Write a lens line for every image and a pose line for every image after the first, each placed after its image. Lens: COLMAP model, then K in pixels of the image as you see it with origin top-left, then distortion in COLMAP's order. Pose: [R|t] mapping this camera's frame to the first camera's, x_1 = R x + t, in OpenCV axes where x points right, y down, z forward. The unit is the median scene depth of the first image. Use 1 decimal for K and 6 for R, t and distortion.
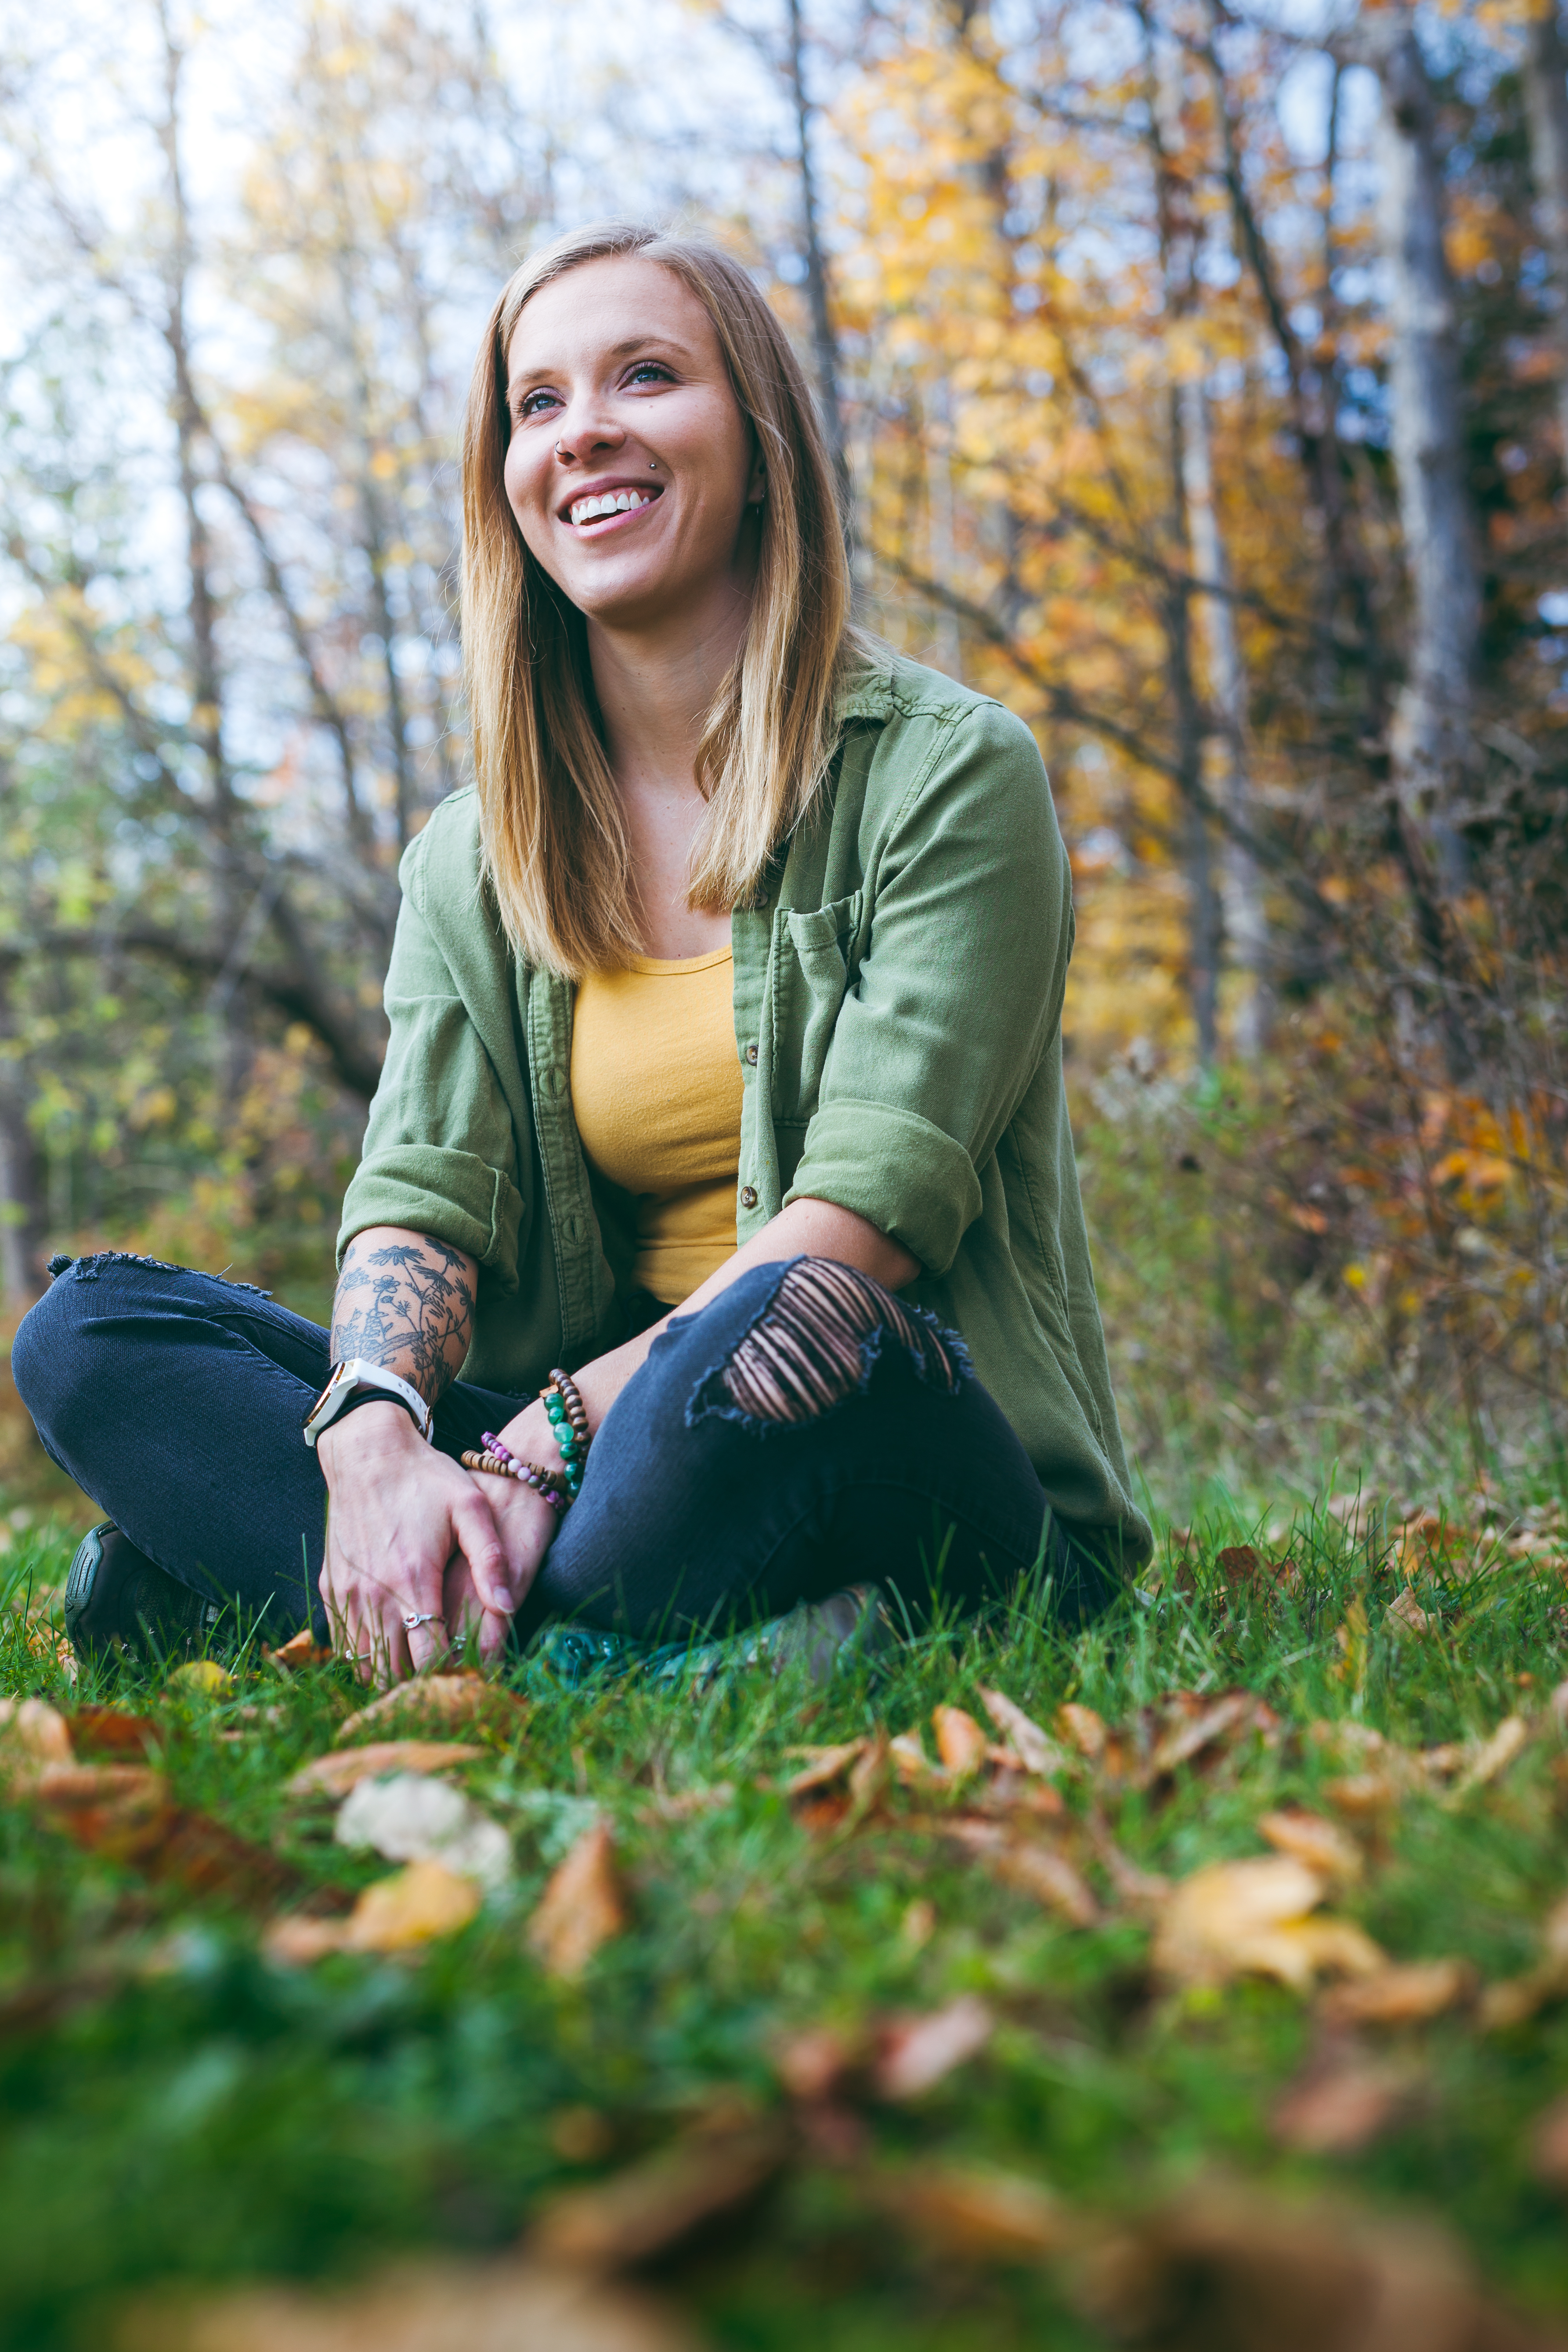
lens RADIAL K [[4044.4, 0, 784.0], [0, 4044.4, 1176.0], [0, 0, 1]] dist [-0.035202, -0.108319]
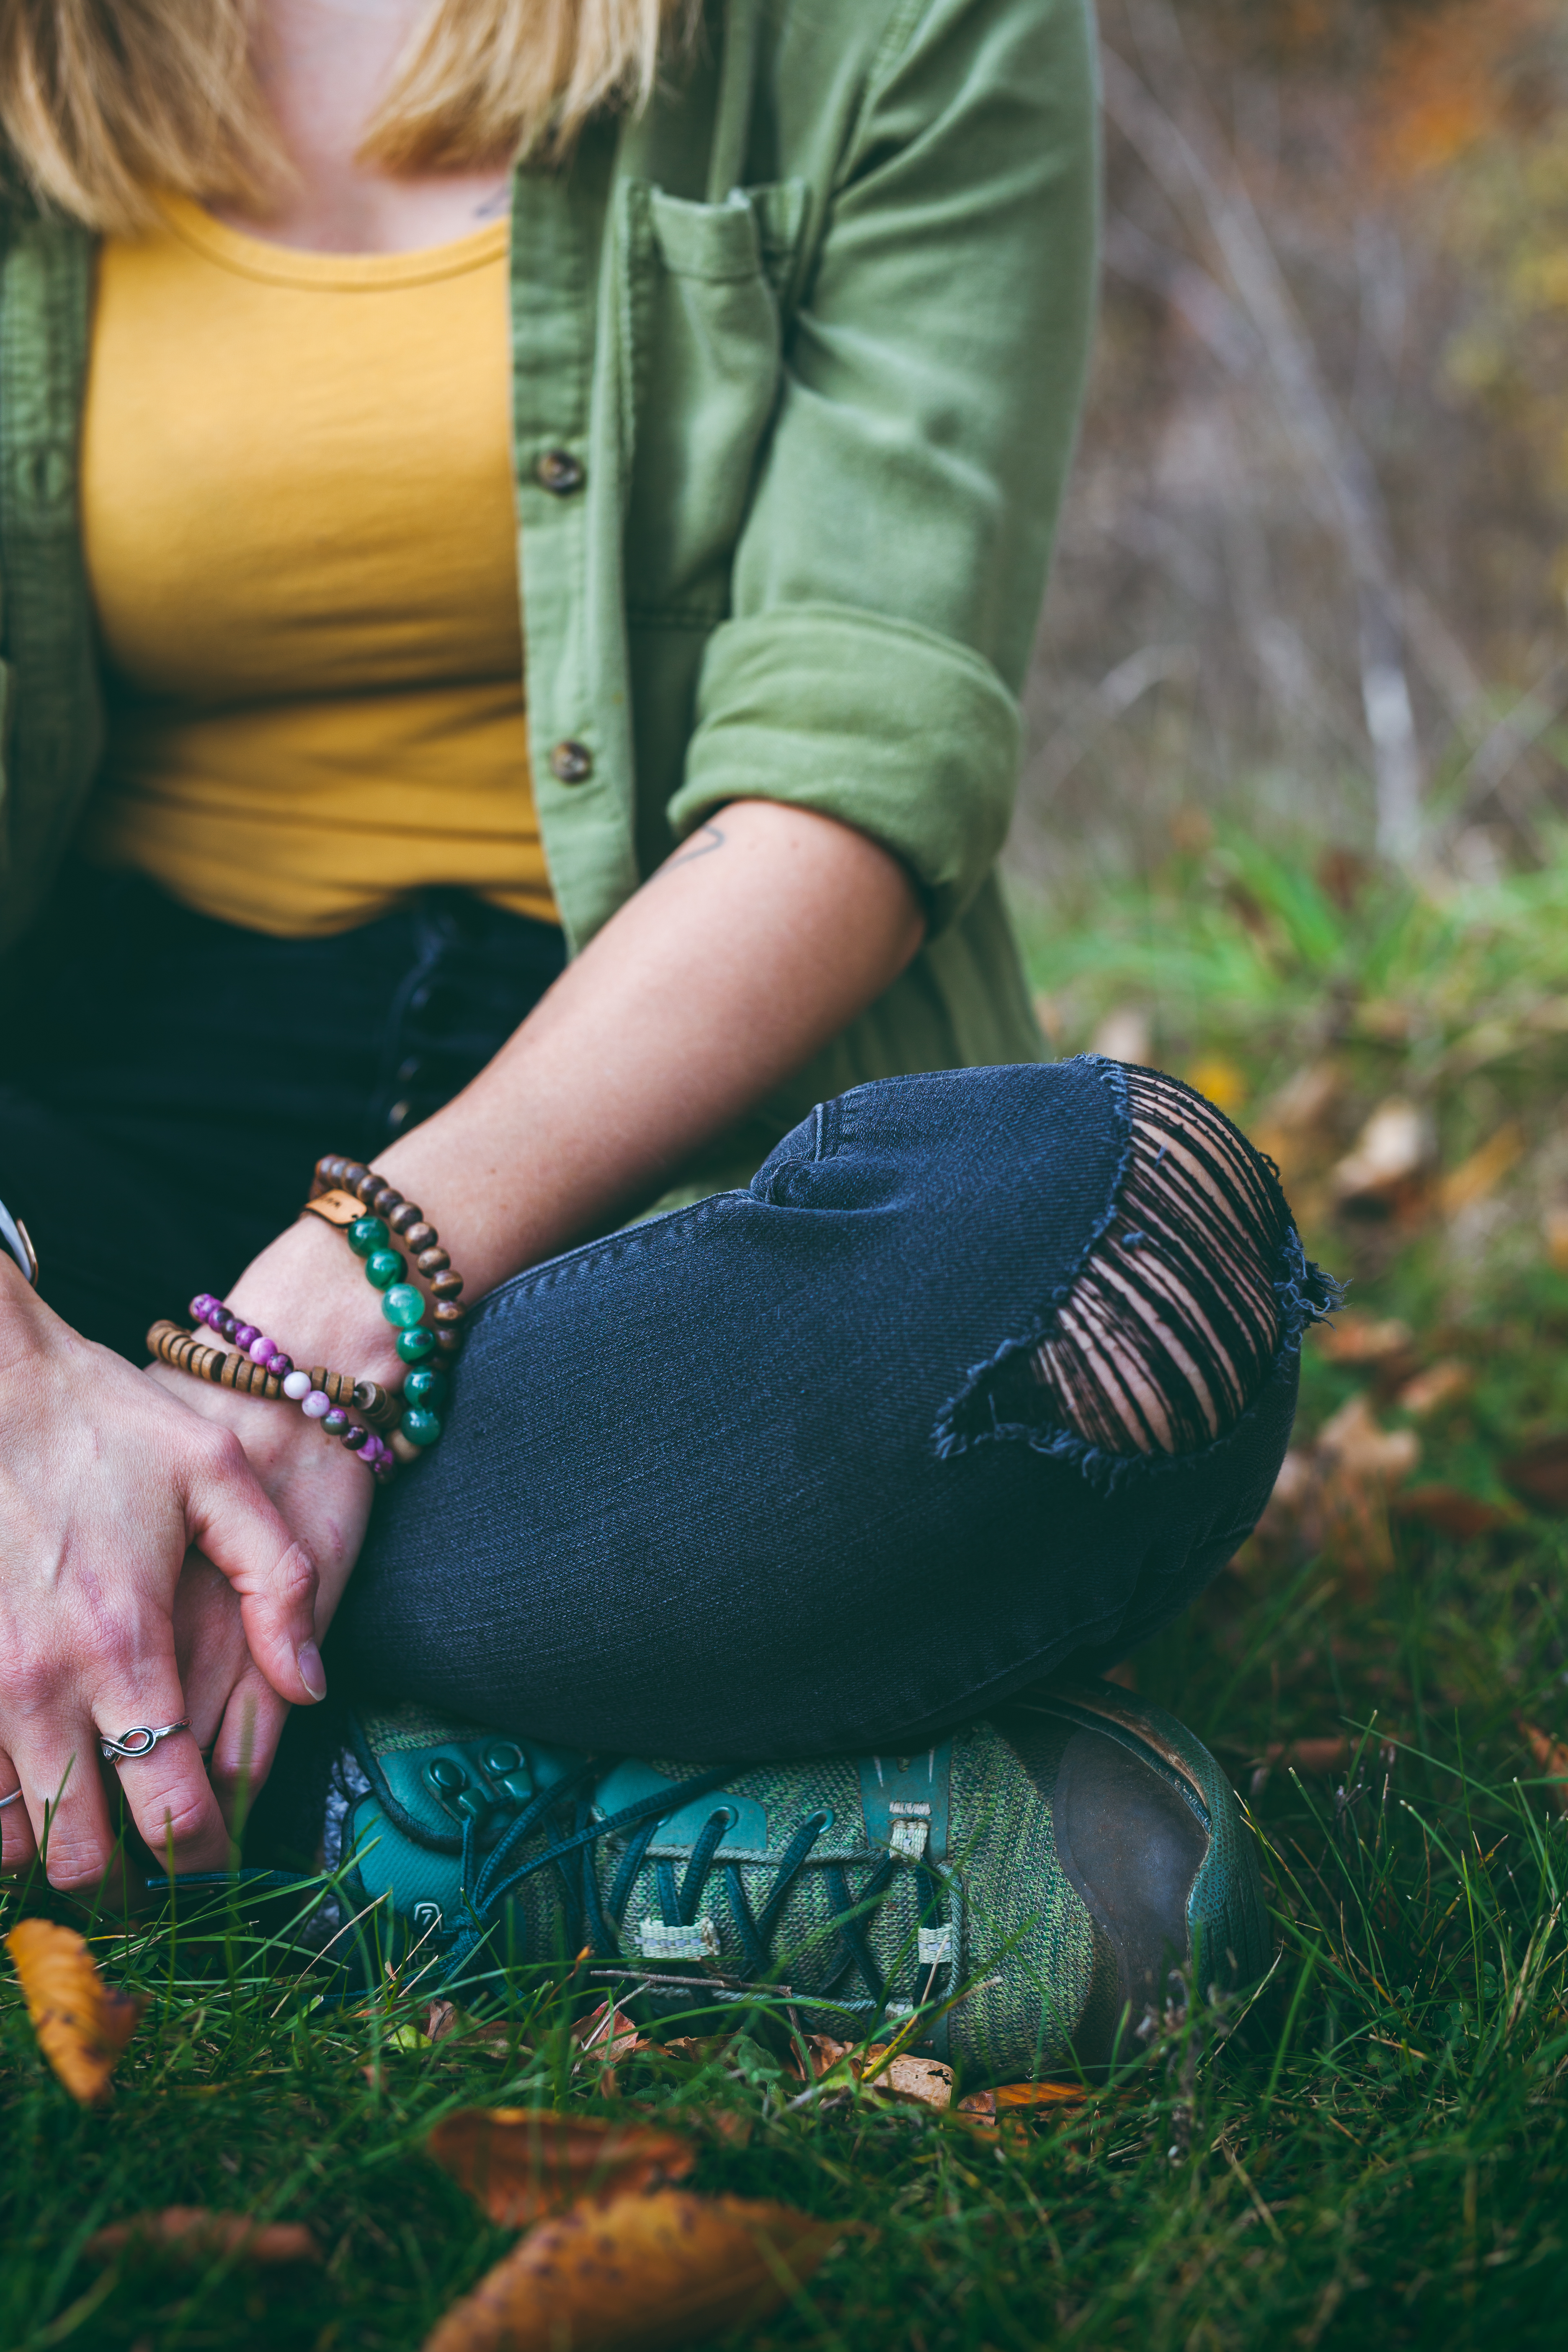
lens RADIAL K [[4044.4, 0, 784.0], [0, 4044.4, 1176.0], [0, 0, 1]] dist [-0.035202, -0.108319]
pose [[0.907566, 0.004807, 0.419882, -0.211721], [-0.103922, 0.971399, 0.213505, -0.059634], [-0.406847, -0.237405, 0.882108, 0.550226]]
